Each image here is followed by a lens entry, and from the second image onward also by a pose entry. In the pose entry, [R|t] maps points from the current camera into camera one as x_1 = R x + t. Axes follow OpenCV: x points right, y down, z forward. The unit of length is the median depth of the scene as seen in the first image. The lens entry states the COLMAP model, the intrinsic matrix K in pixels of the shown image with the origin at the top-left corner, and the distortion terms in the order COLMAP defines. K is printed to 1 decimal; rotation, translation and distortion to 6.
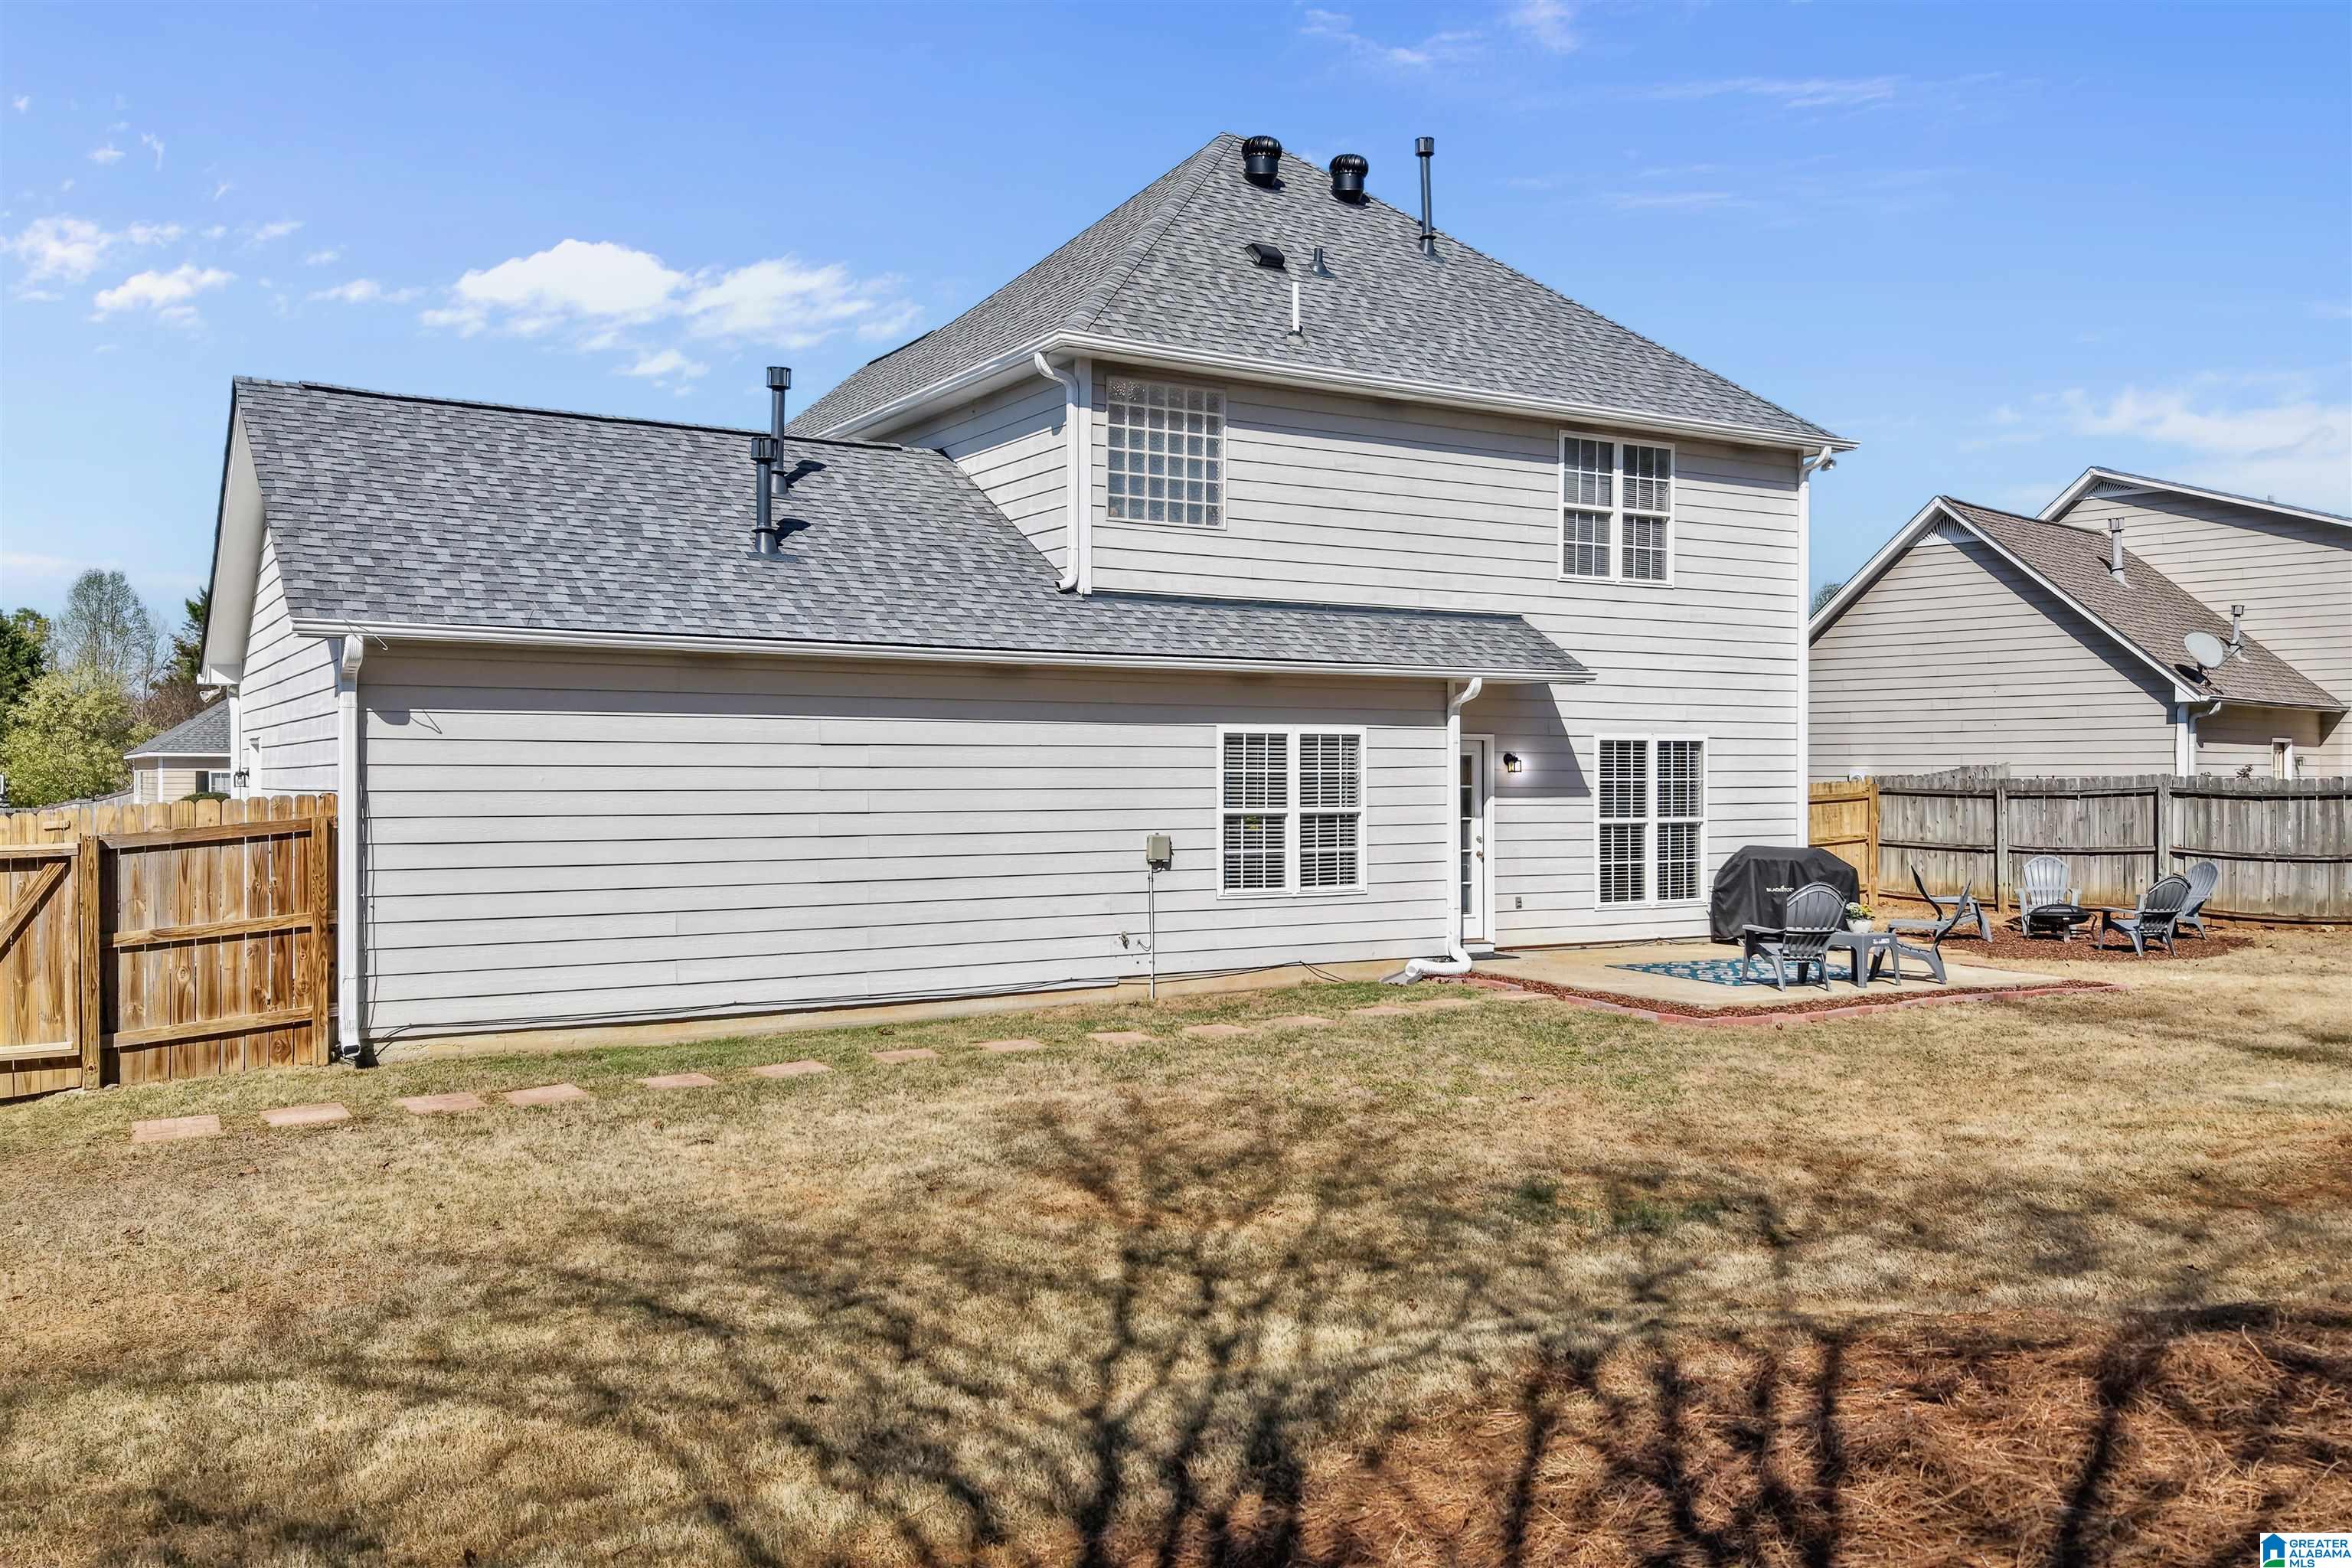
lens RADIAL K [[1712.0, 0, 1175.9], [0, 1712.0, 746.1], [0, 0, 1]] dist [-0.000025, -0.004679]
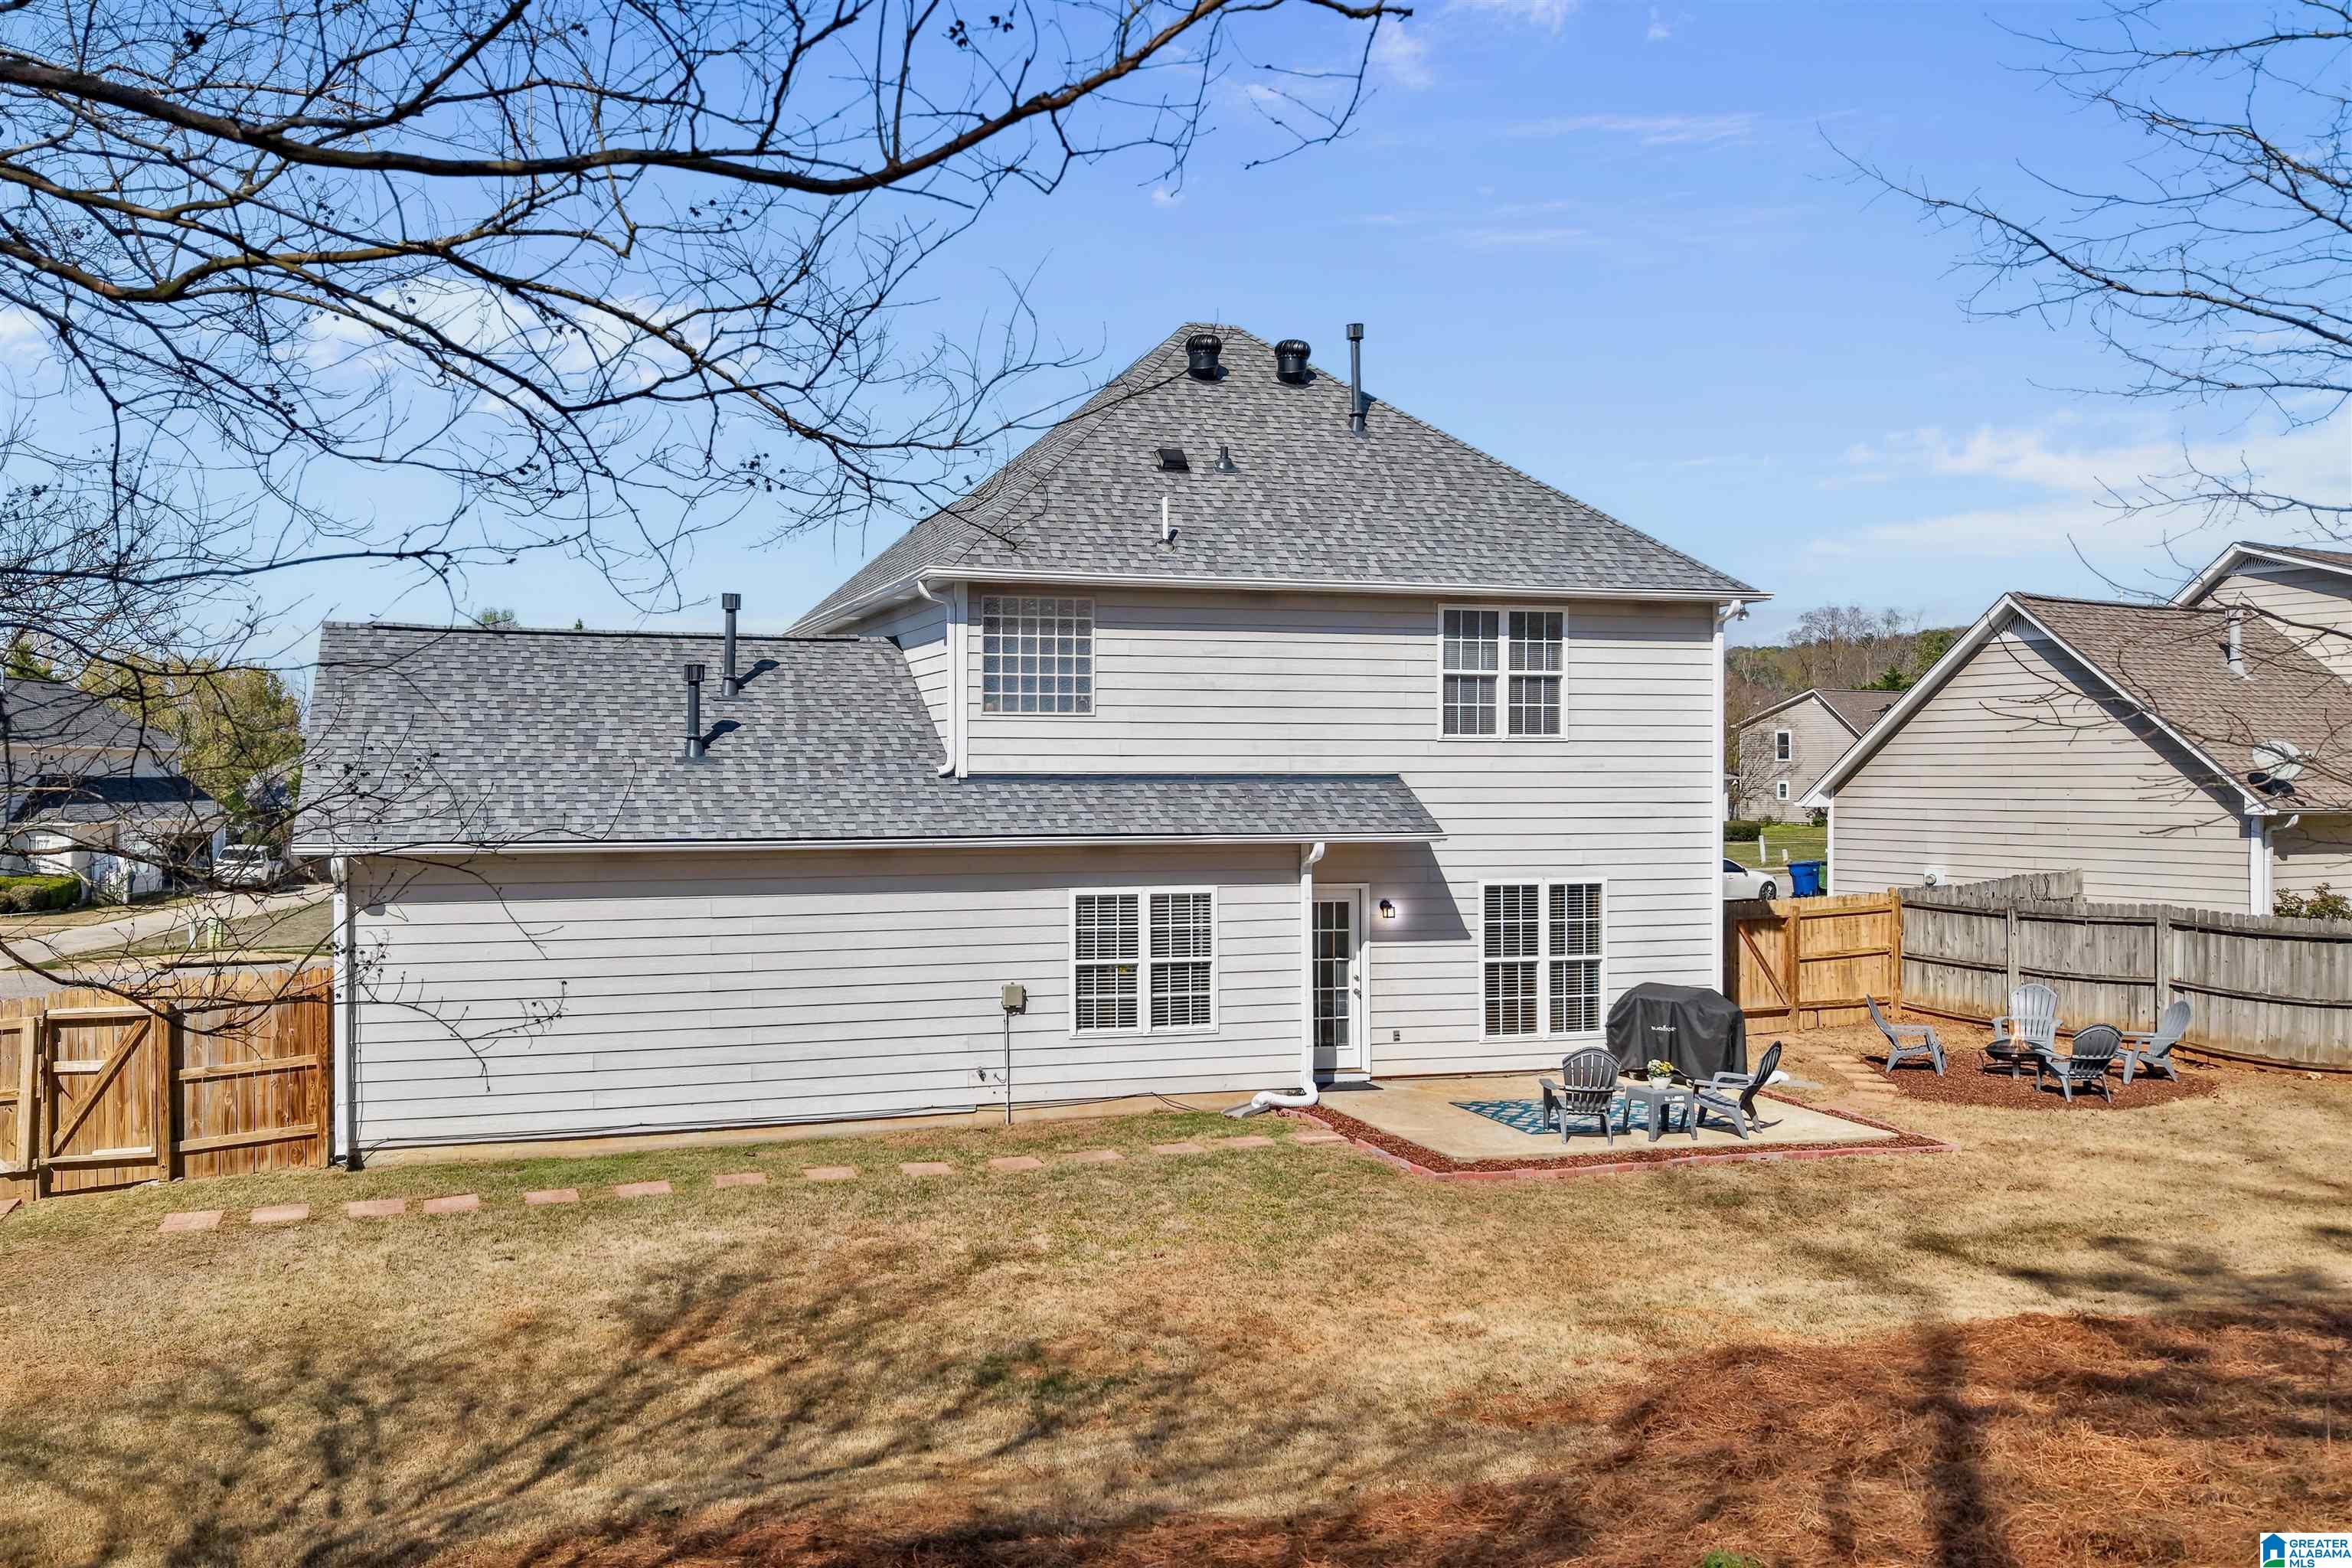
lens RADIAL K [[1678.9, 0, 1066.6], [0, 1678.9, 775.6], [0, 0, 1]] dist [0.005147, -0.007159]
pose [[0.971972, -0.002410, -0.235084, 0.243070], [0.003871, 0.999976, 0.005754, -0.081342], [0.235065, -0.006503, 0.971958, -0.098052]]
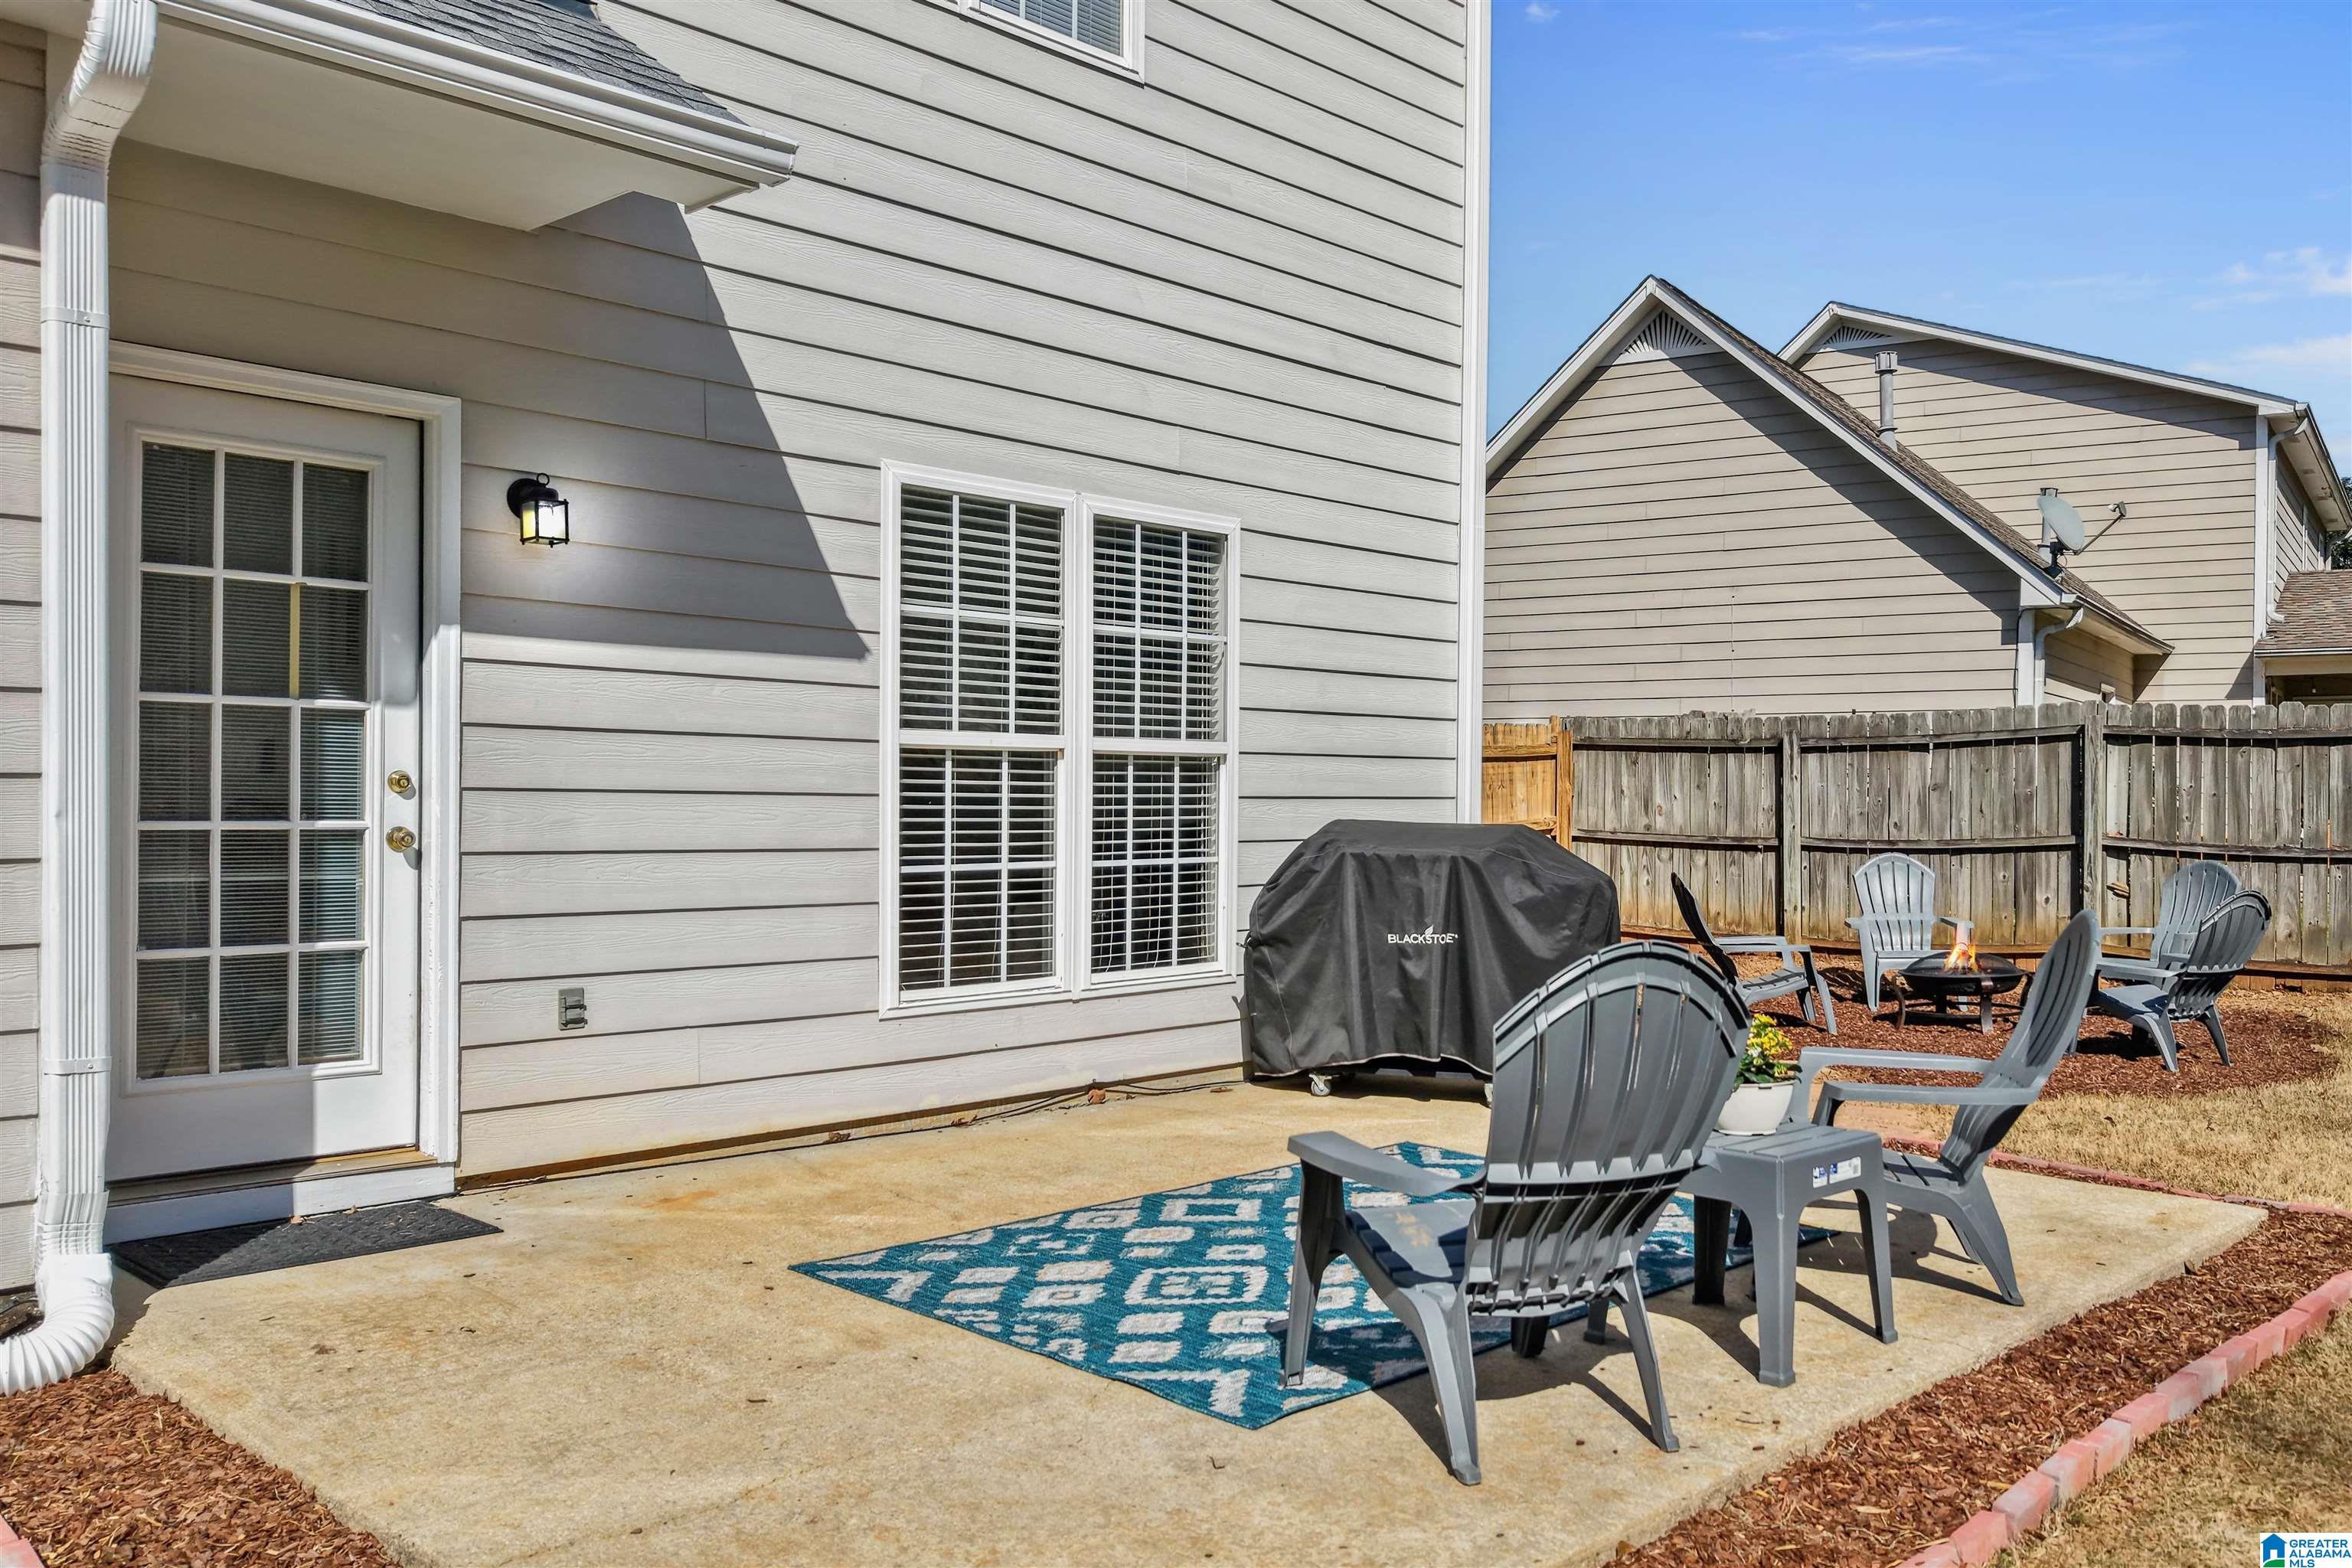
lens RADIAL K [[1847.8, 0, 1319.3], [0, 1847.8, 774.5], [0, 0, 1]] dist [0.038891, -0.003961]
pose [[0.955104, 0.009333, 0.296124, 0.222143], [-0.012170, 0.999896, 0.007739, 0.047584], [-0.296021, -0.010995, 0.955118, 0.651005]]
